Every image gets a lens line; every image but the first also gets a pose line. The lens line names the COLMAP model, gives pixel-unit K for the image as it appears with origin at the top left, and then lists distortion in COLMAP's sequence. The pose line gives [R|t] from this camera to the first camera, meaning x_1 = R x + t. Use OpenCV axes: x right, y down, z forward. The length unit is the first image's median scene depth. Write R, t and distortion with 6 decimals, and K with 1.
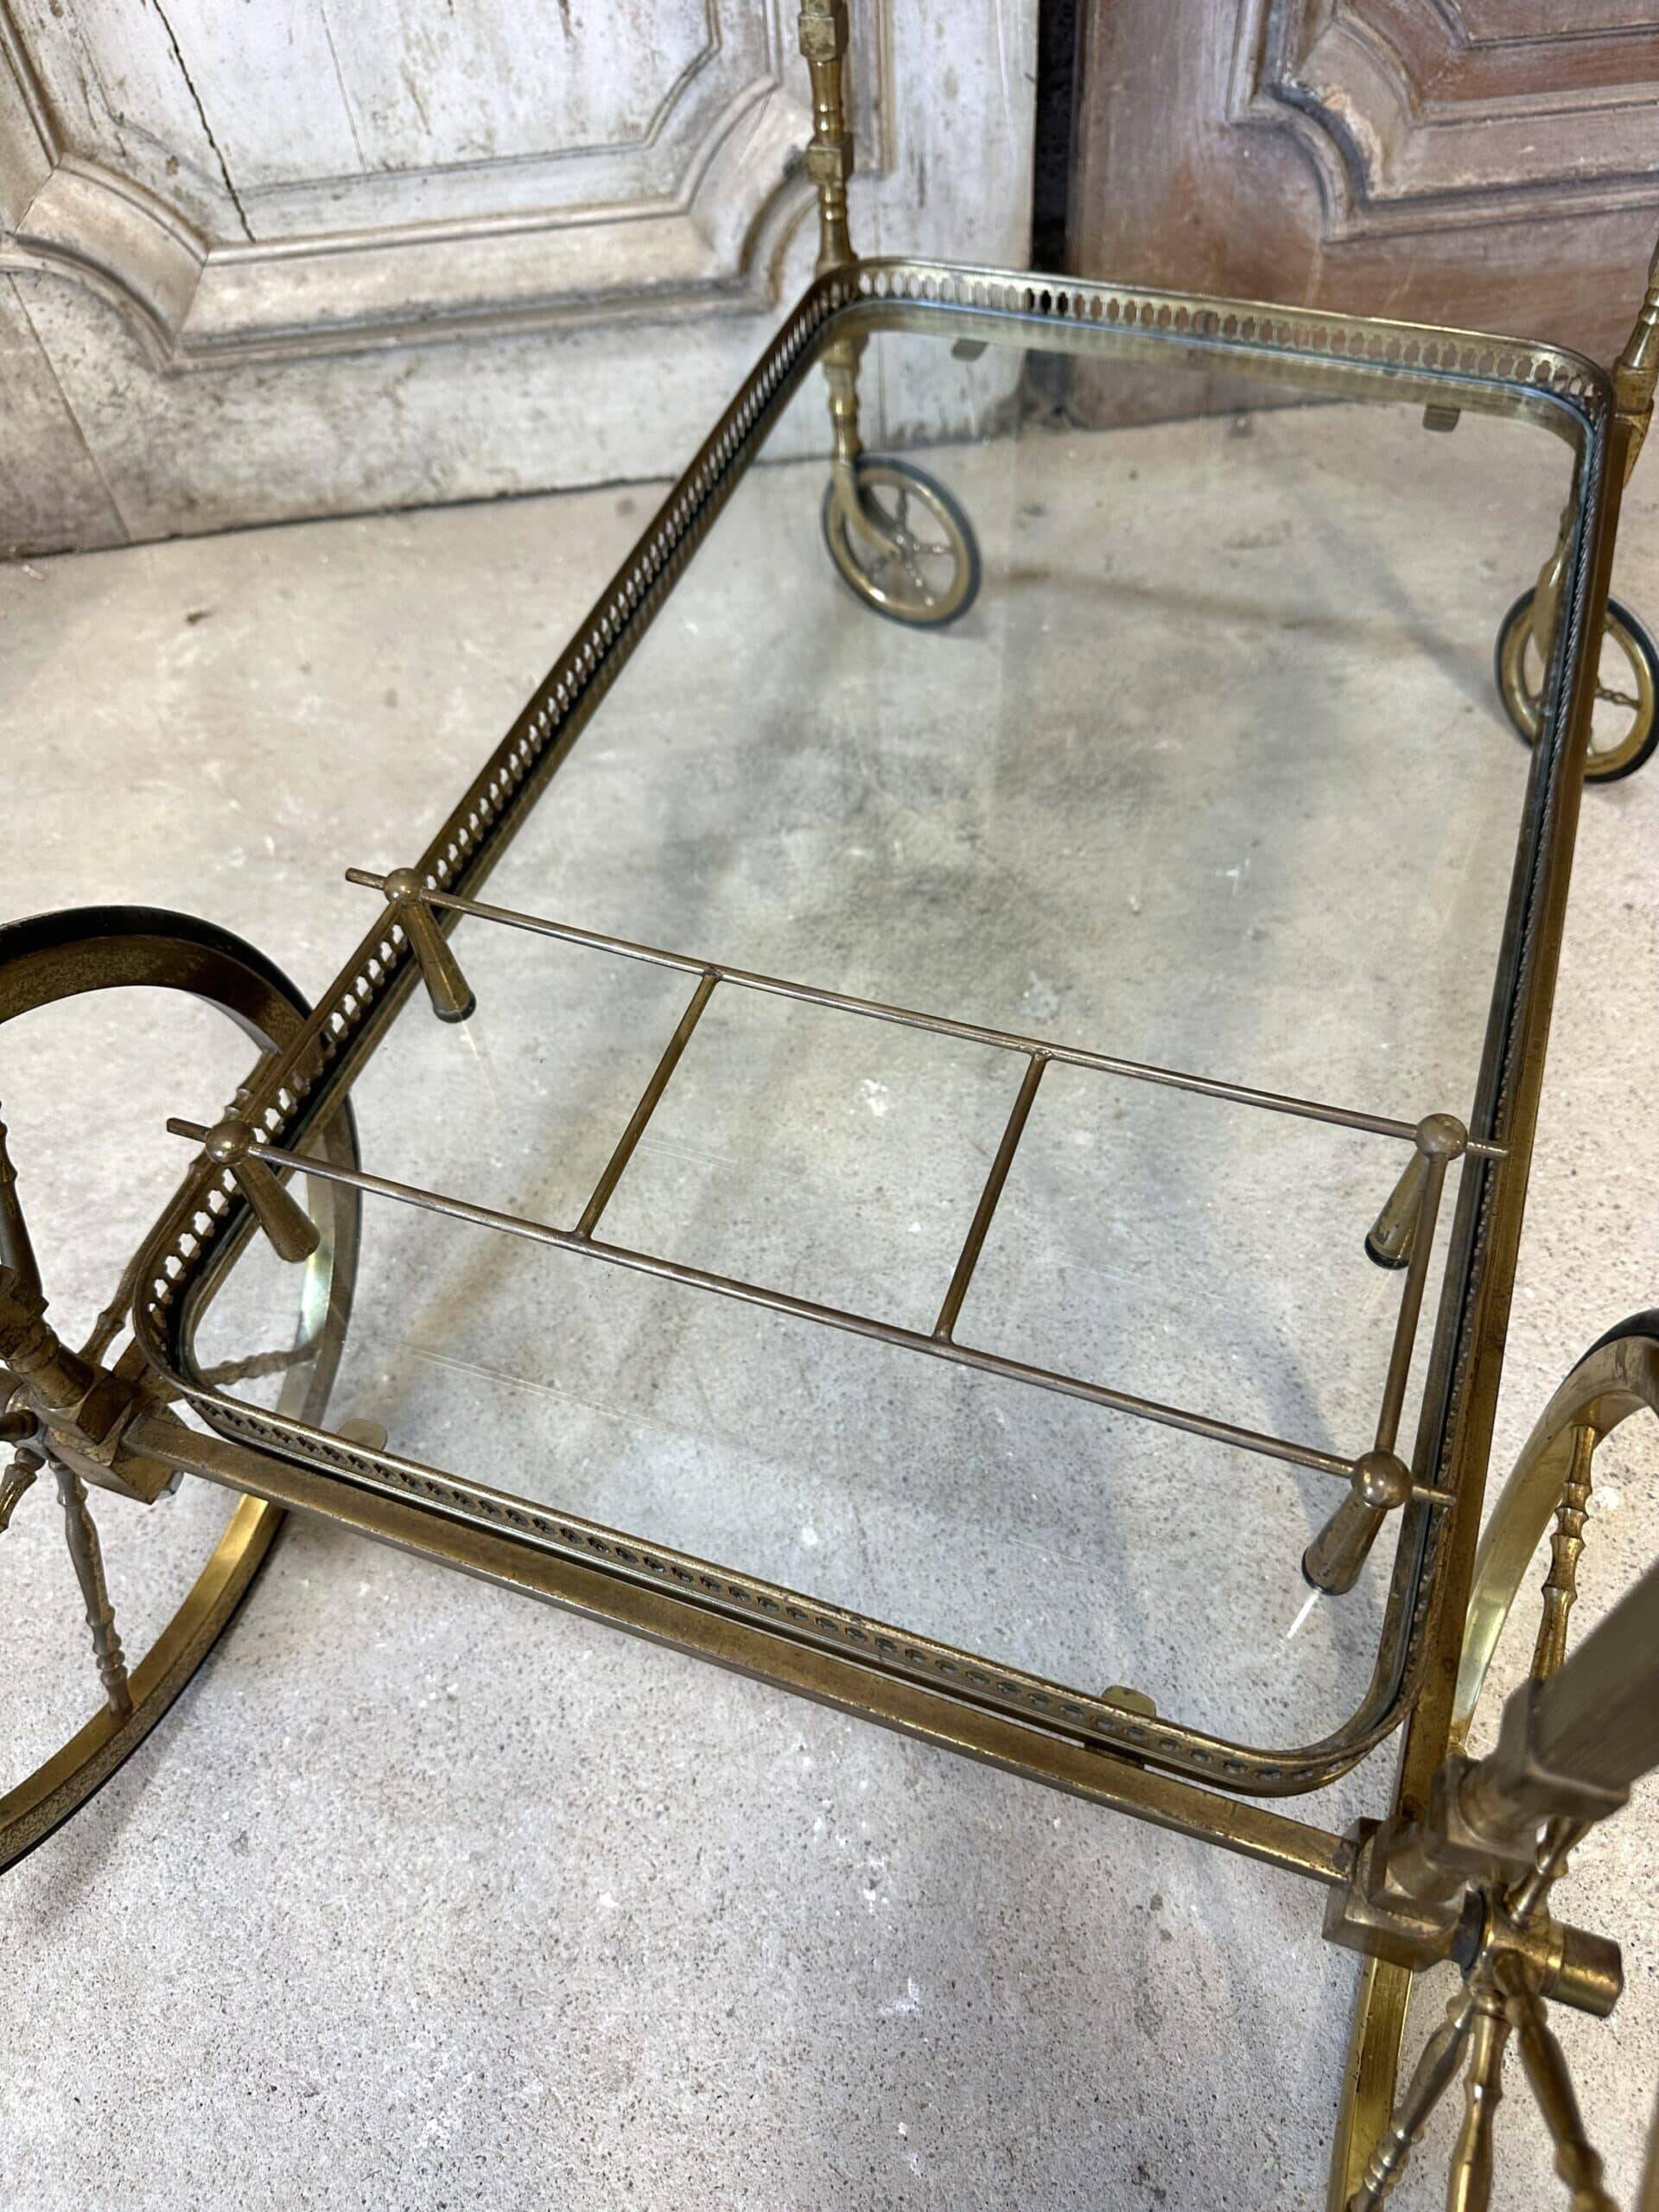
lens RADIAL K [[1598.6, 0, 823.8], [0, 1598.6, 1084.1], [0, 0, 1]] dist [-0.007490, -0.003289]
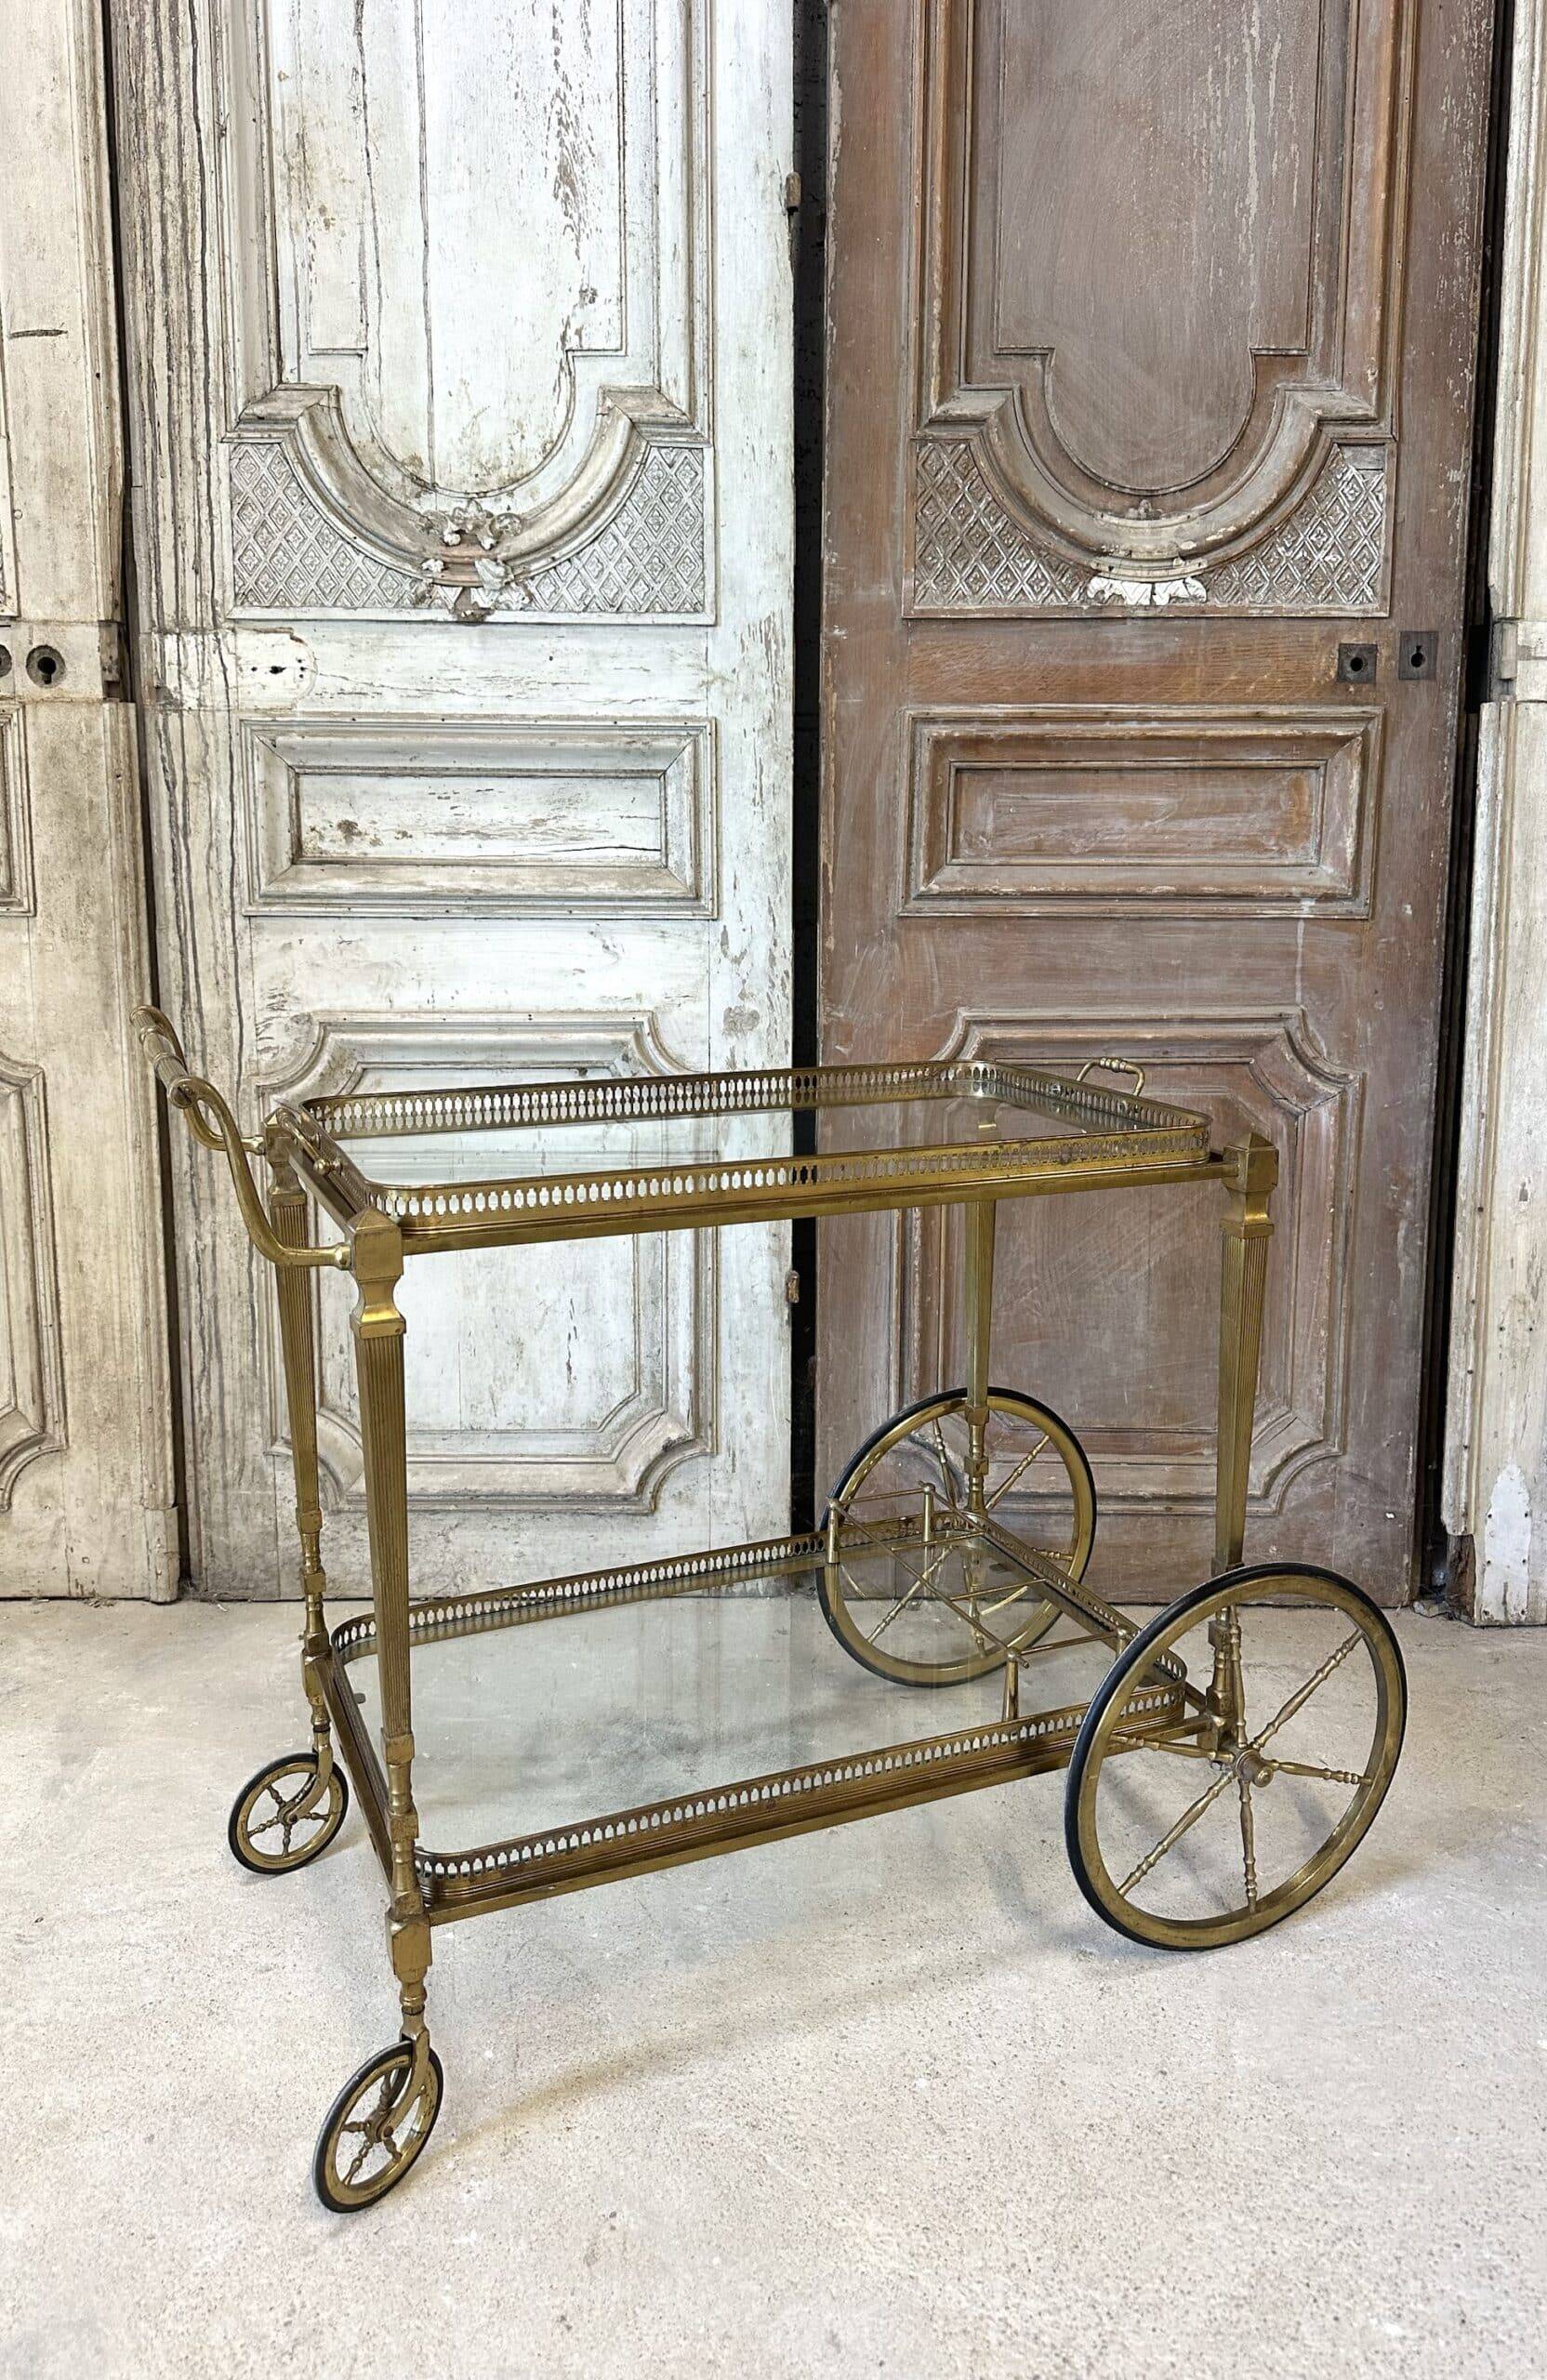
lens RADIAL K [[1653.8, 0, 770.0], [0, 1653.8, 1198.7], [0, 0, 1]] dist [0.088733, -0.139775]
pose [[0.990647, 0.079406, -0.110962, 0.327100], [-0.133085, 0.741730, -0.657362, 0.570125], [0.030105, 0.665982, 0.745360, -0.793652]]
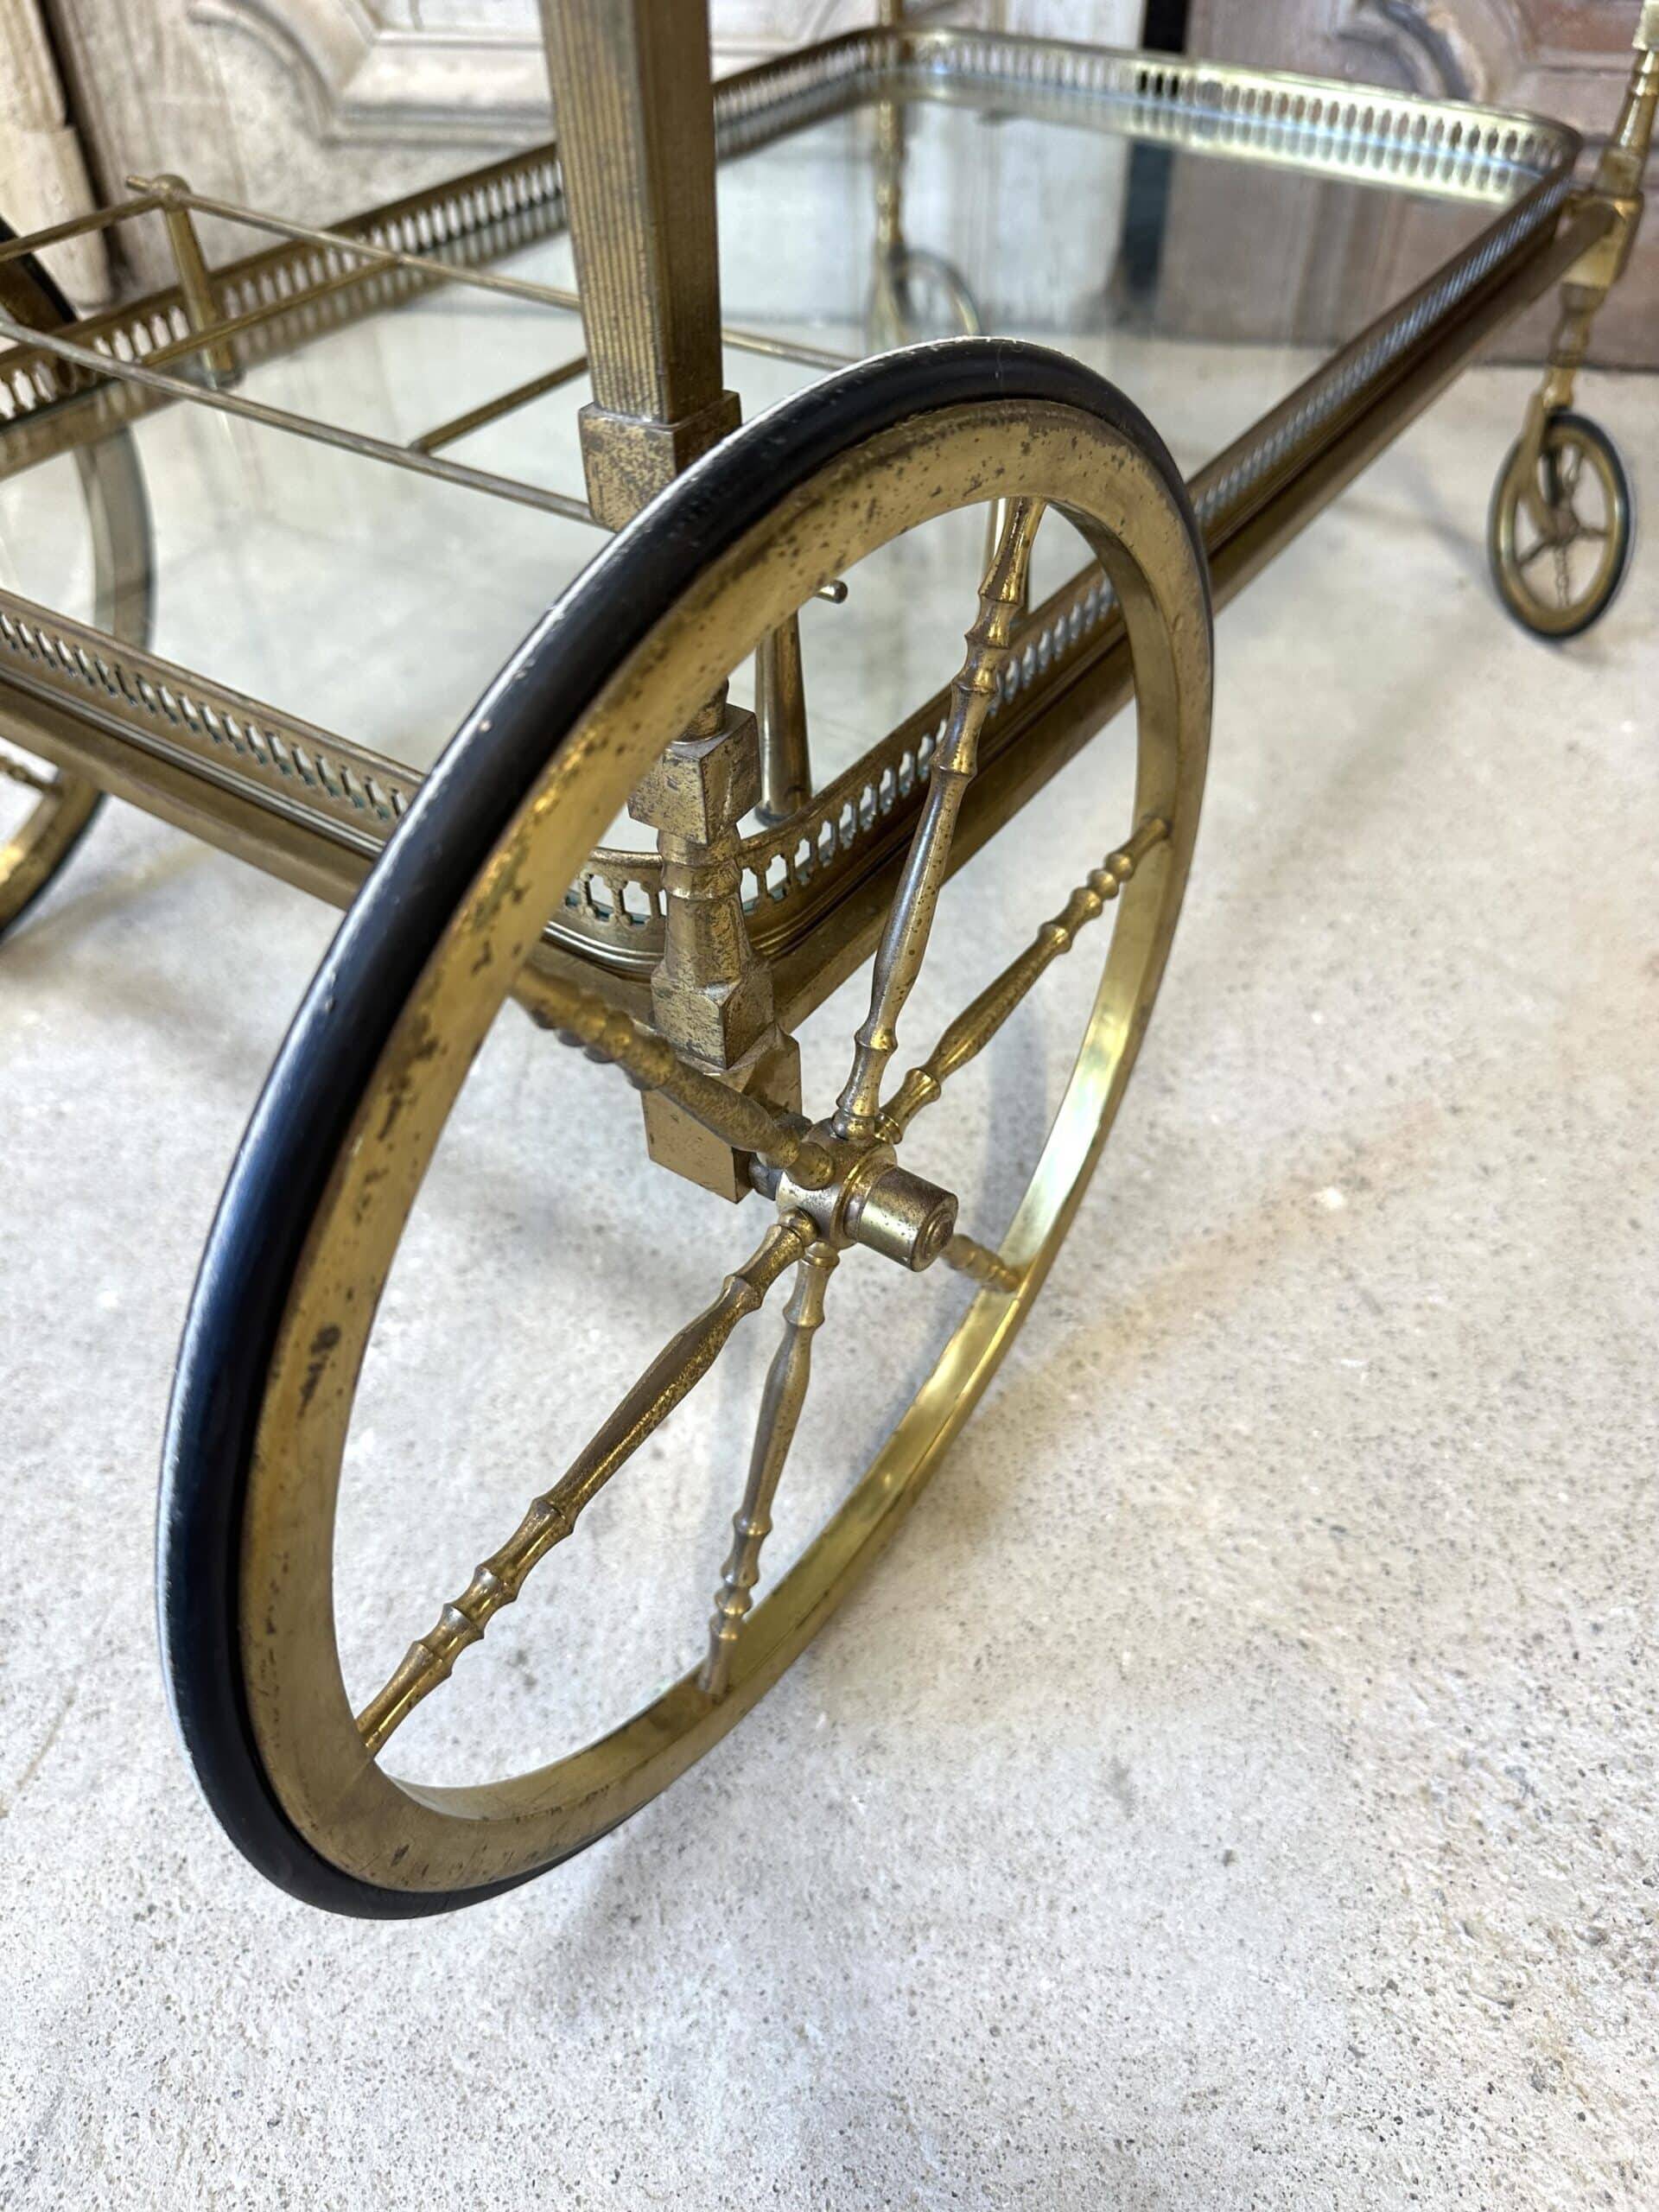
lens RADIAL K [[1599.0, 0, 831.6], [0, 1599.0, 1065.7], [0, 0, 1]] dist [-0.005717, -0.004798]
pose [[0.966518, 0.206742, -0.151991, 0.249996], [-0.227838, 0.963914, -0.137695, 0.267980], [0.118039, 0.167714, 0.978743, 0.073014]]
